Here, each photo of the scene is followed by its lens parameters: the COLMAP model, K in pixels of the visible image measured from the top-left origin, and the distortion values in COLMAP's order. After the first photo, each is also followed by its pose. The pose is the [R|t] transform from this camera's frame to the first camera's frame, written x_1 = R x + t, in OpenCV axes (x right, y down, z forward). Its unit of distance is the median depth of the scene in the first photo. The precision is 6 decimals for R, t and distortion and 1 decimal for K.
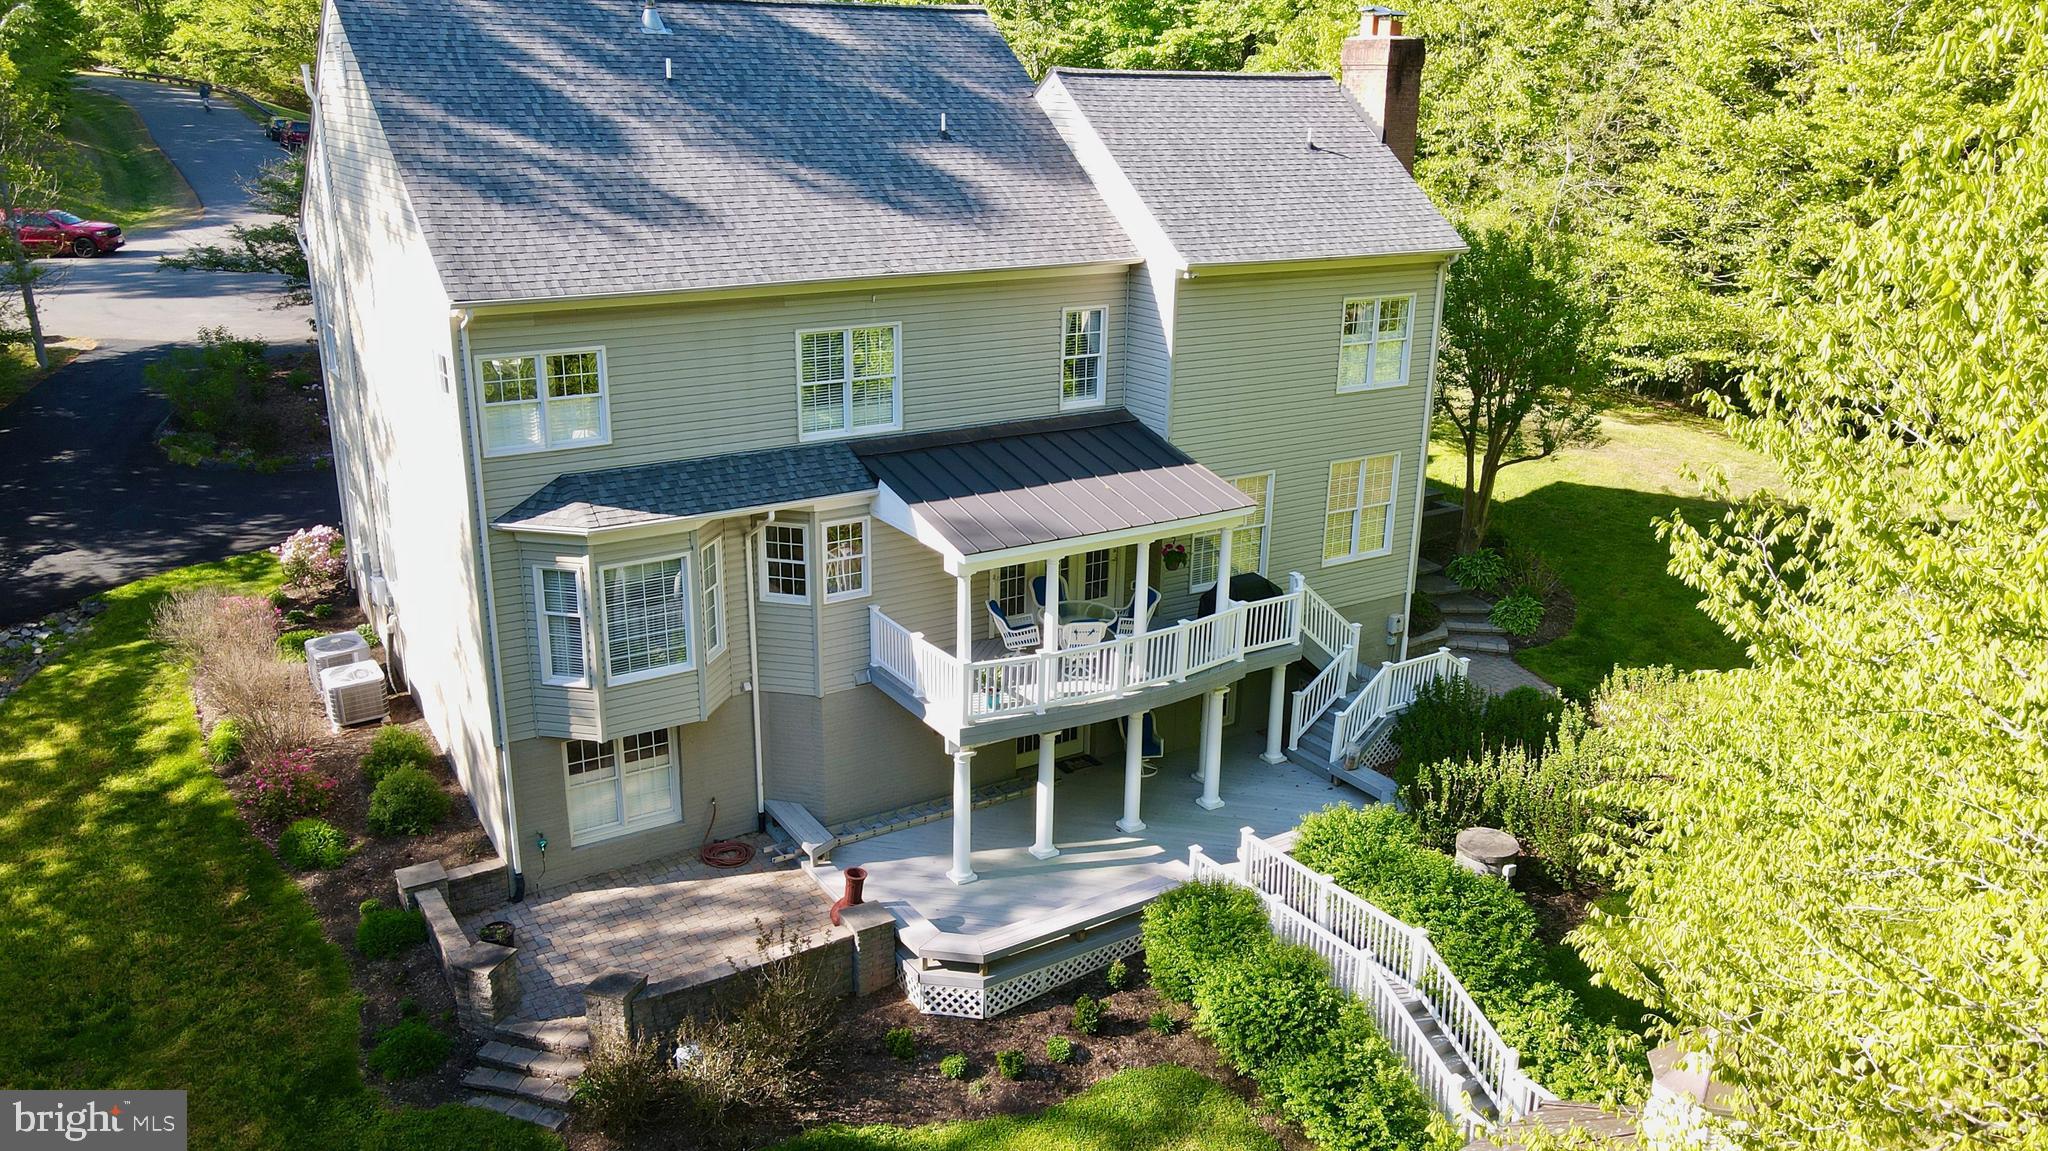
lens RADIAL K [[1509.6, 0, 1008.8], [0, 1509.6, 621.1], [0, 0, 1]] dist [0.004892, 0.000352]
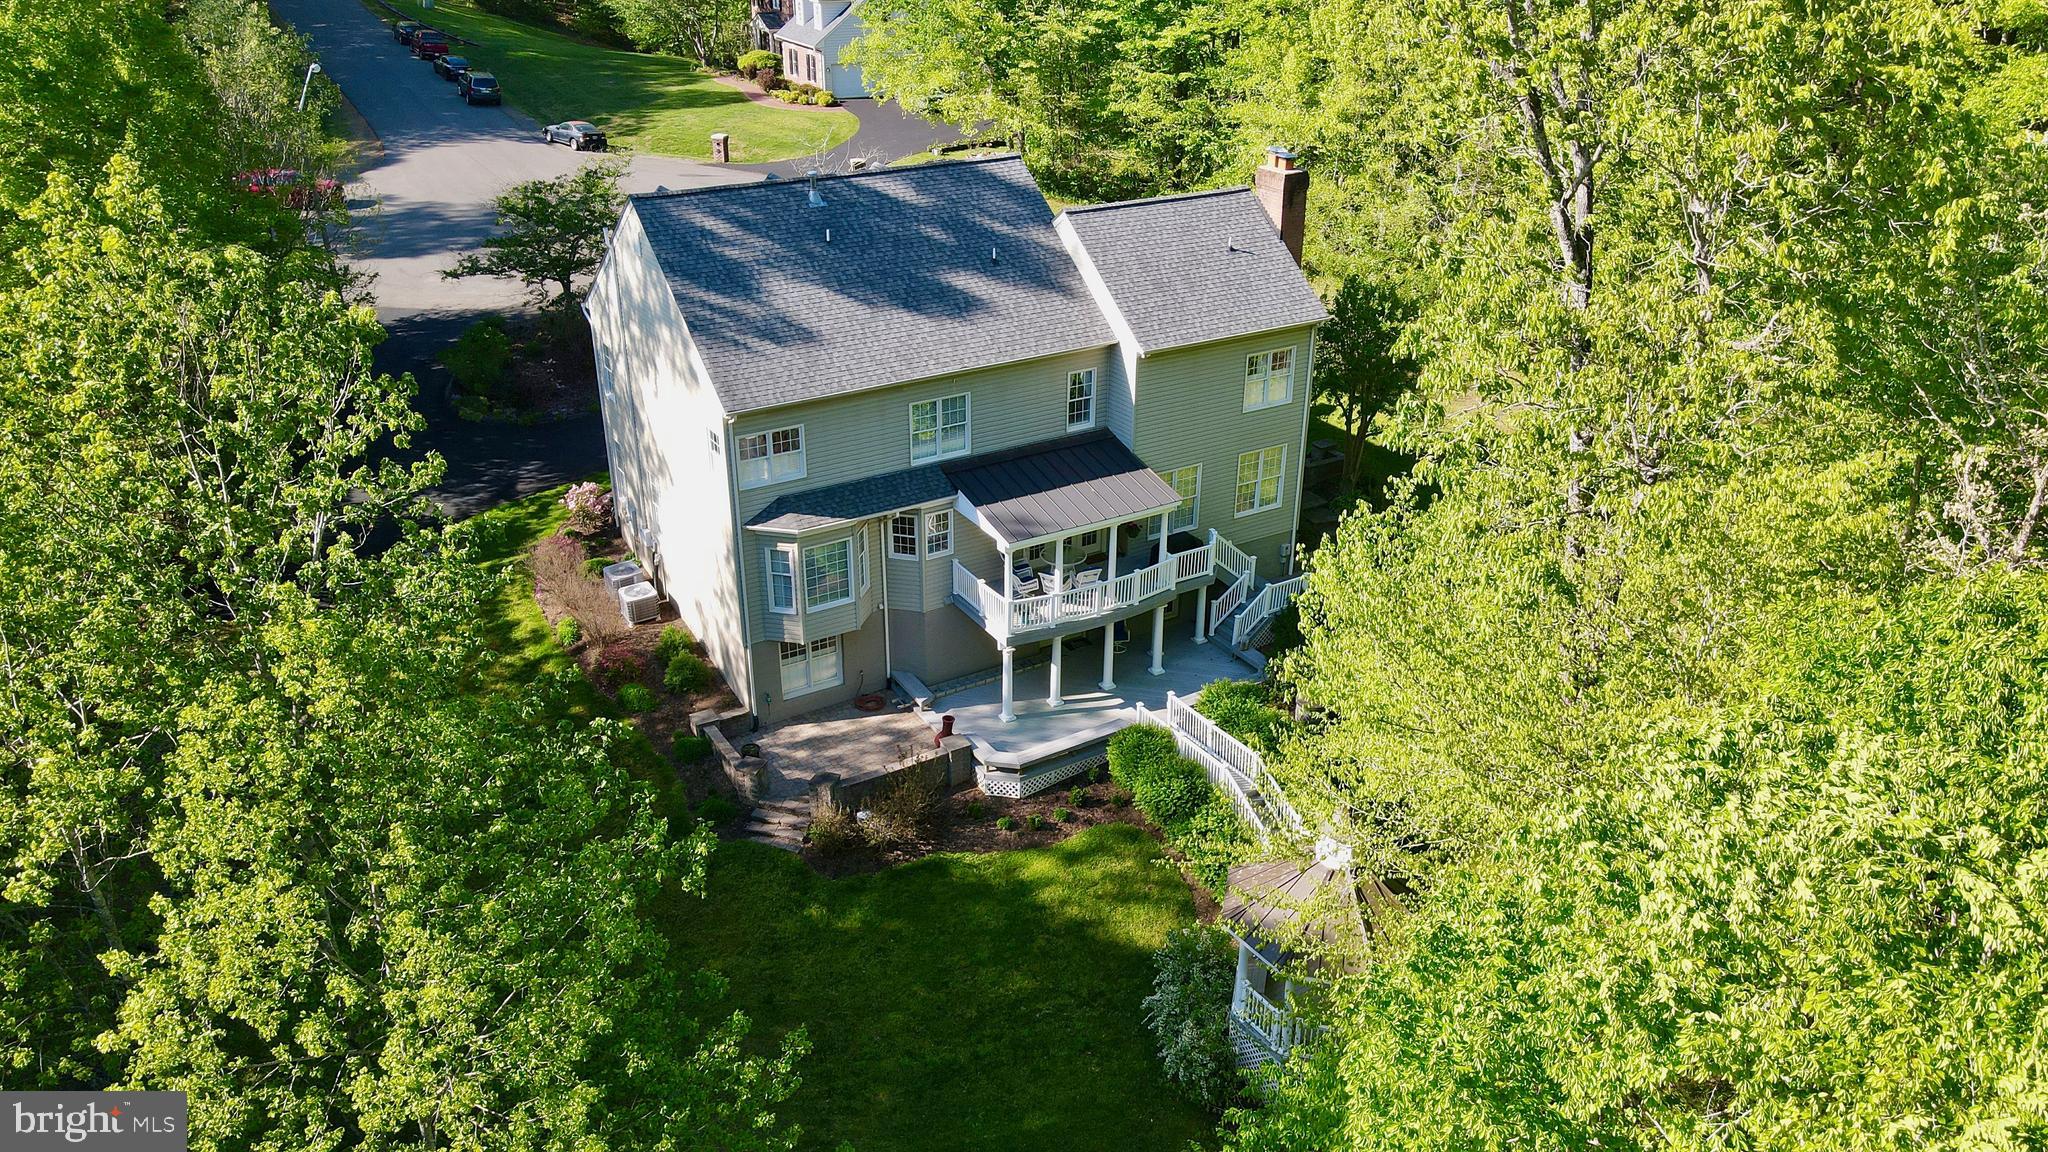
lens RADIAL K [[1516.7, 0, 1018.4], [0, 1516.7, 603.6], [0, 0, 1]] dist [0.008660, 0.005457]
pose [[0.999835, 0.001287, -0.018099, 0.012934], [0.001198, 0.990620, 0.136641, -0.198502], [0.018105, -0.136640, 0.990455, -0.707075]]
